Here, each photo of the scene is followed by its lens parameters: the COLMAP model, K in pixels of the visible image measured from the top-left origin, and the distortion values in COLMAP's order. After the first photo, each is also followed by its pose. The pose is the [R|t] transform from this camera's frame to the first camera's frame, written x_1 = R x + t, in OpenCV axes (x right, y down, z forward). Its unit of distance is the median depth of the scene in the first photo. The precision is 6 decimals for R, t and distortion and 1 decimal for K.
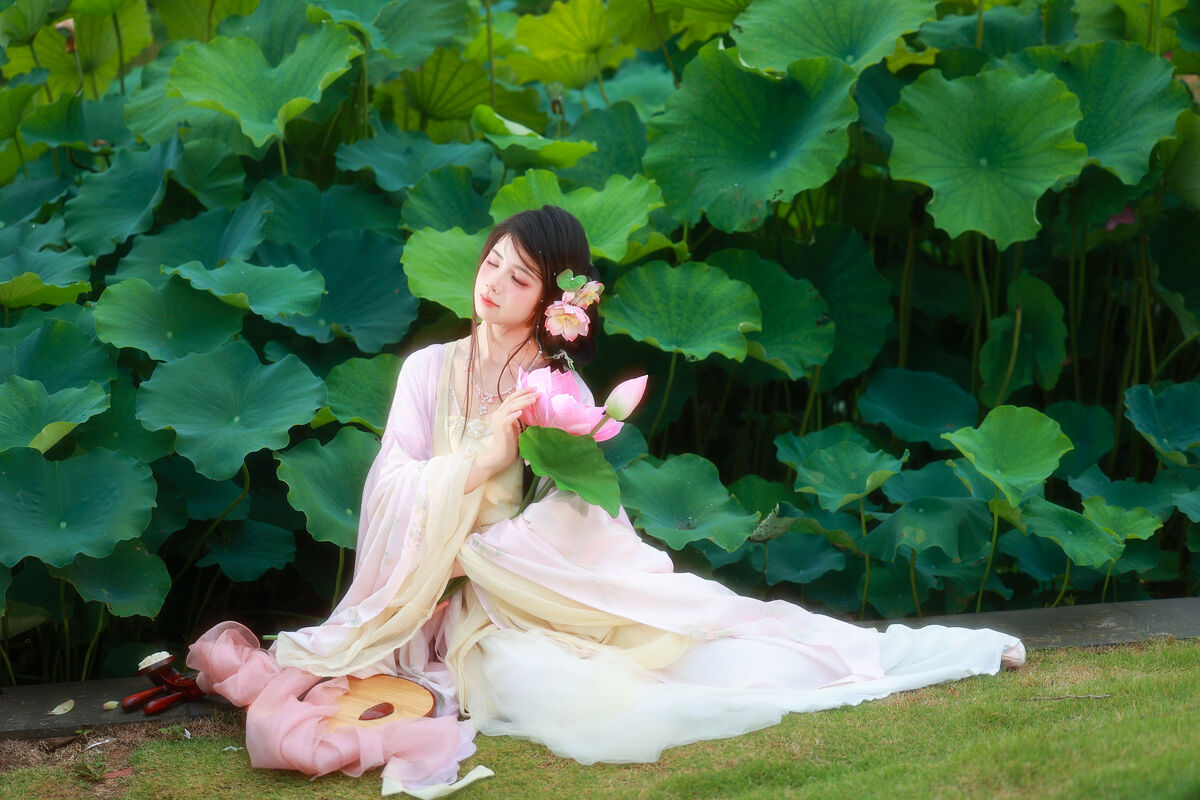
lens RADIAL K [[2702.9, 0, 583.8], [0, 2702.9, 444.0], [0, 0, 1]] dist [0.267681, 0.000000]
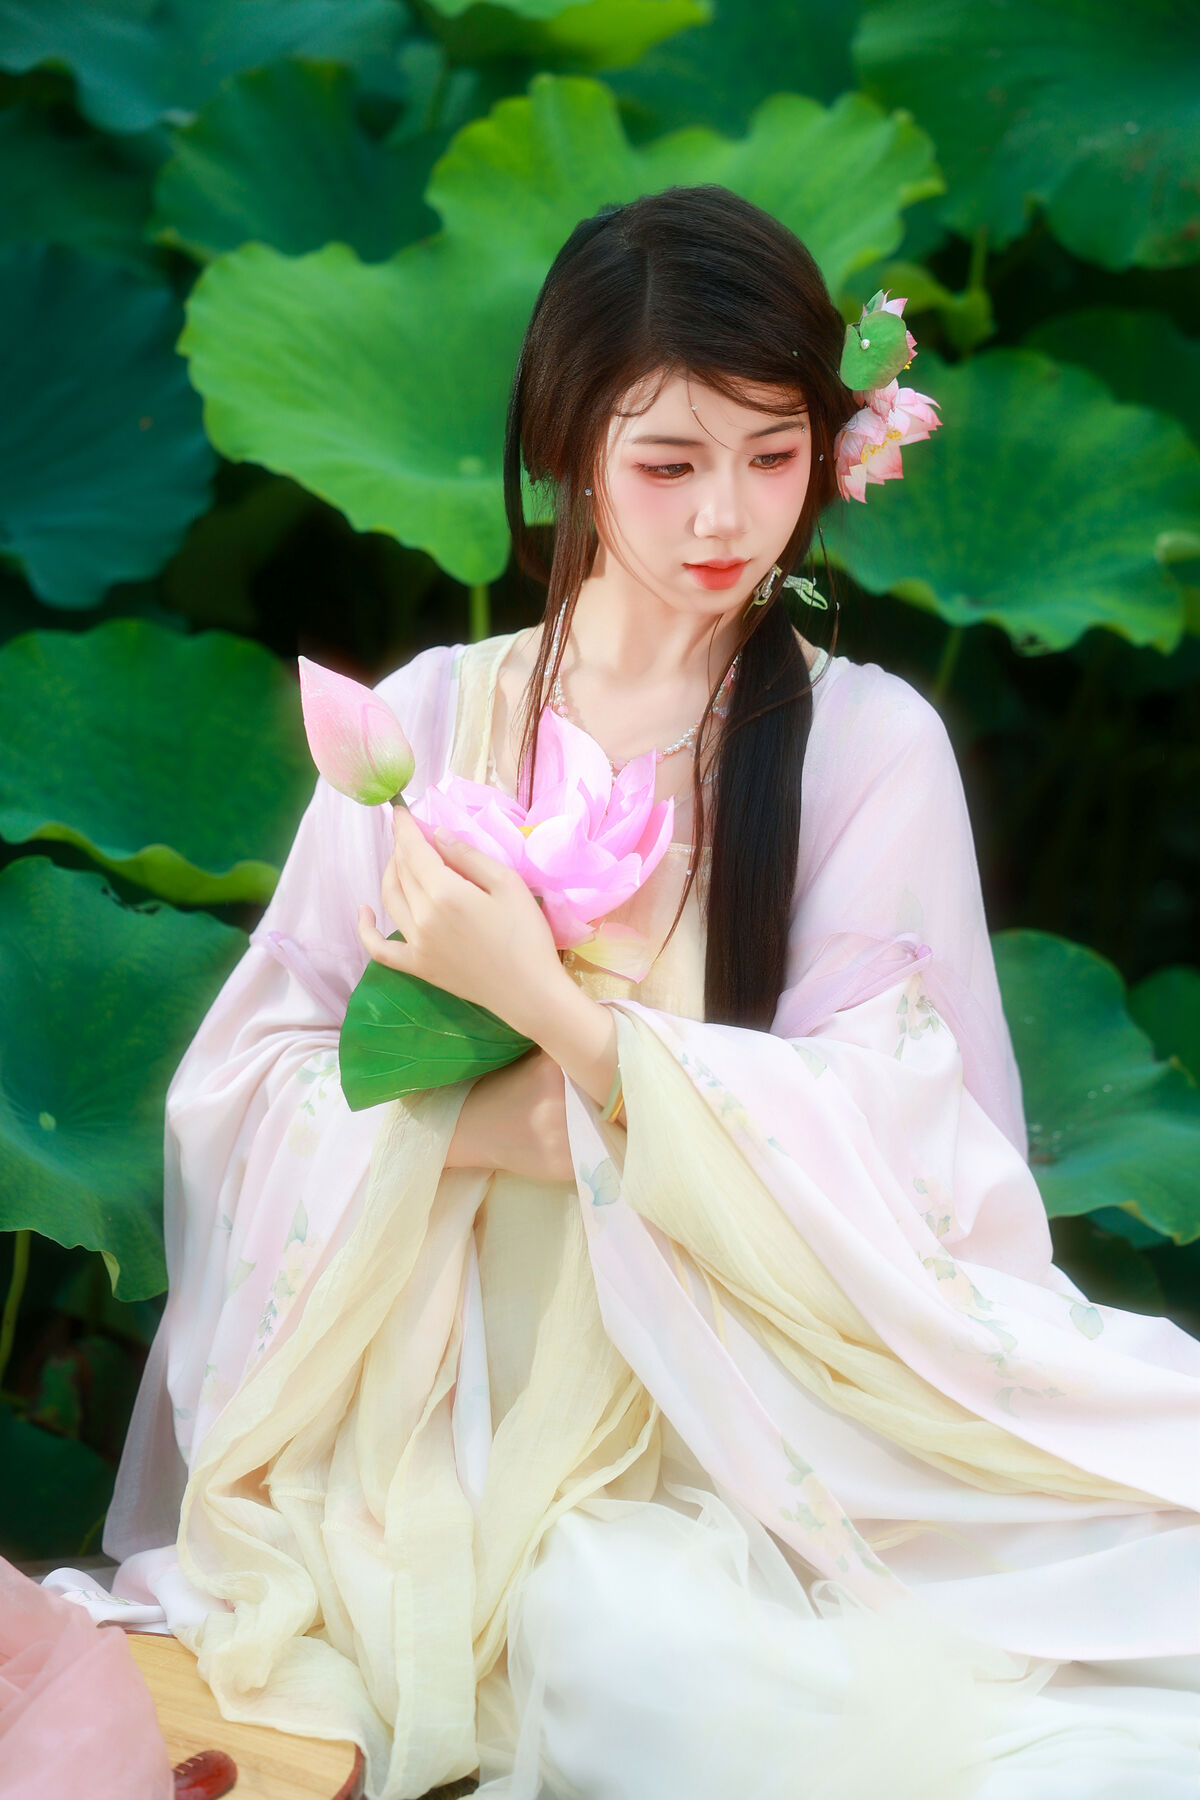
lens RADIAL K [[6074.5, 0, 603.5], [0, 6074.5, 918.3], [0, 0, 1]] dist [0.032706, 0.000000]
pose [[0.999072, 0.007641, 0.042393, -0.044165], [-0.009559, 0.998932, 0.045214, -0.029972], [-0.042002, -0.045577, 0.998077, 0.228328]]
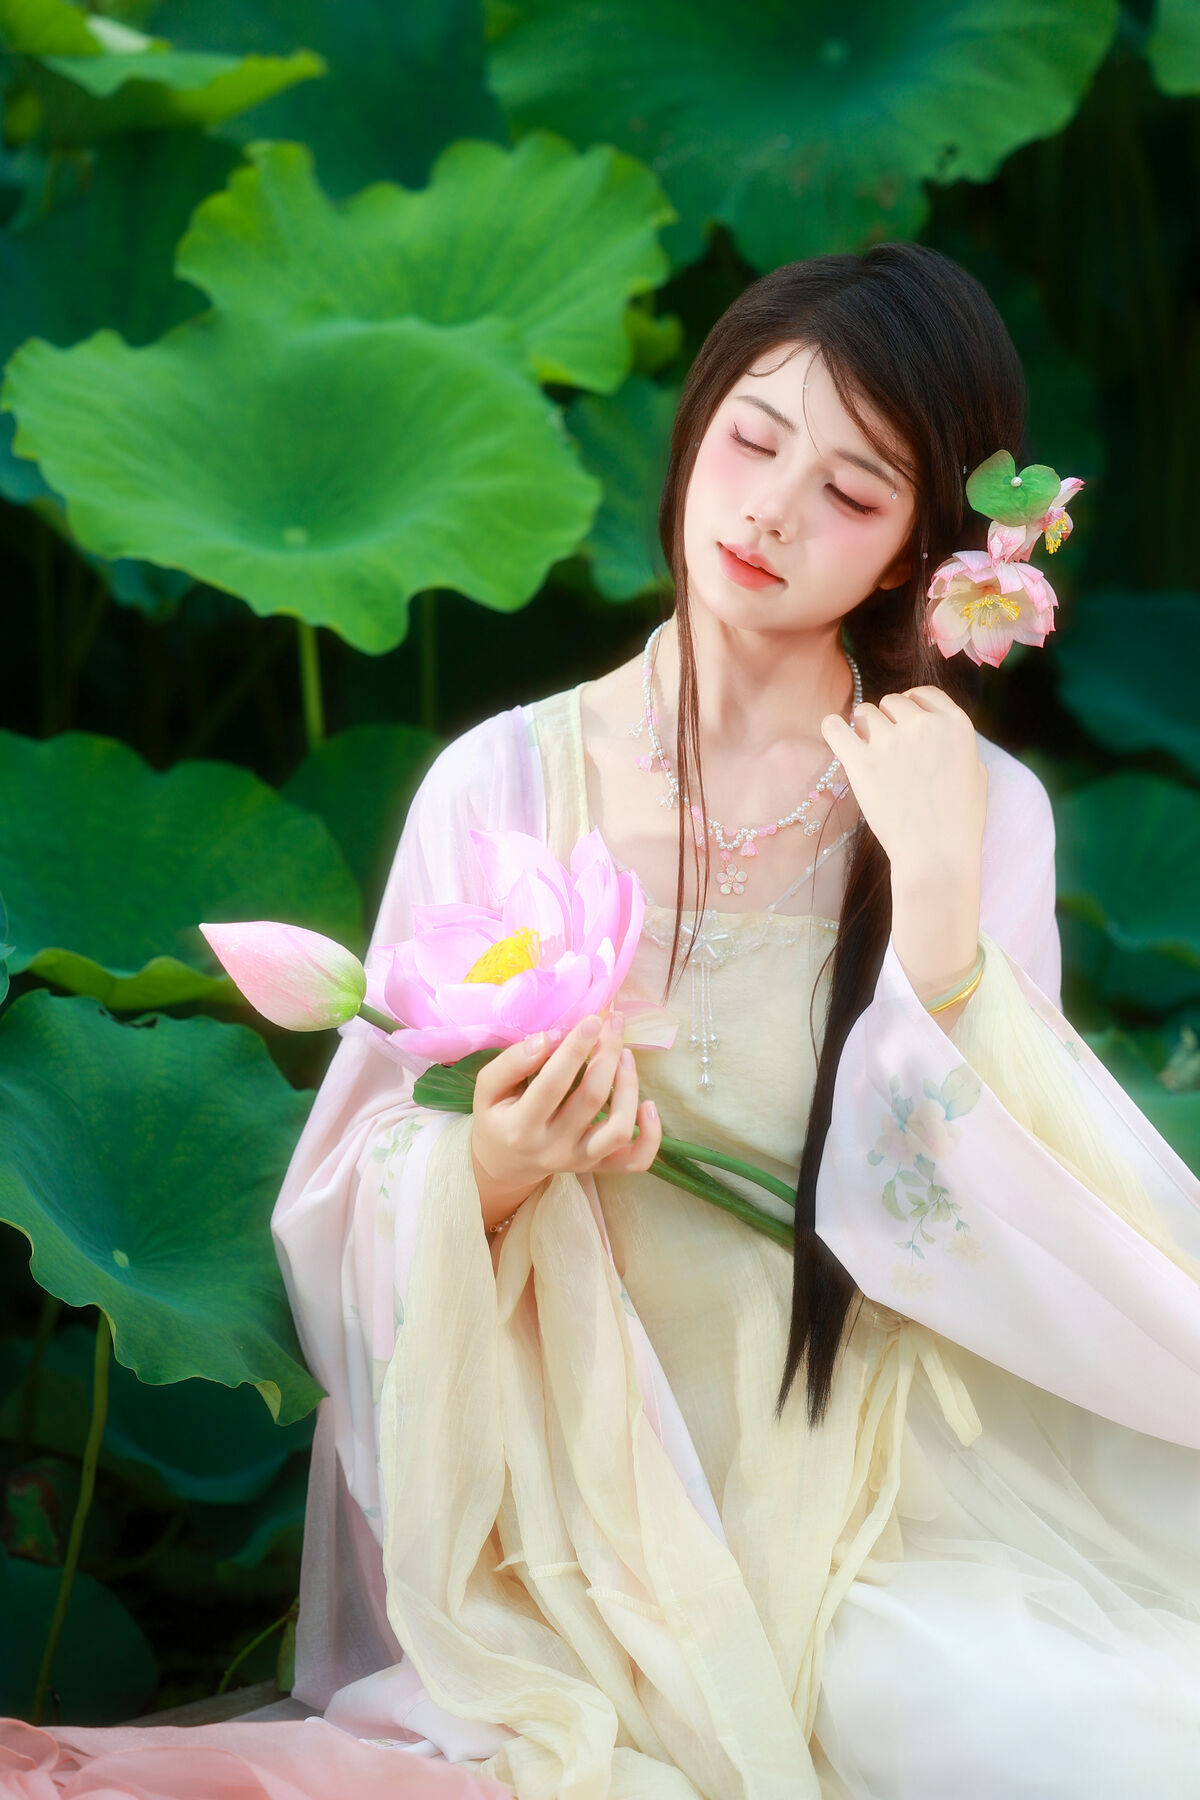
lens RADIAL K [[5206.0, 0, 593.4], [0, 5206.0, 893.7], [0, 0, 1]] dist [0.156902, 0.000000]
pose [[0.951390, -0.120329, 0.283511, -0.180004], [0.105794, 0.992189, 0.066094, -0.046418], [-0.289250, -0.032888, 0.956689, 0.349315]]
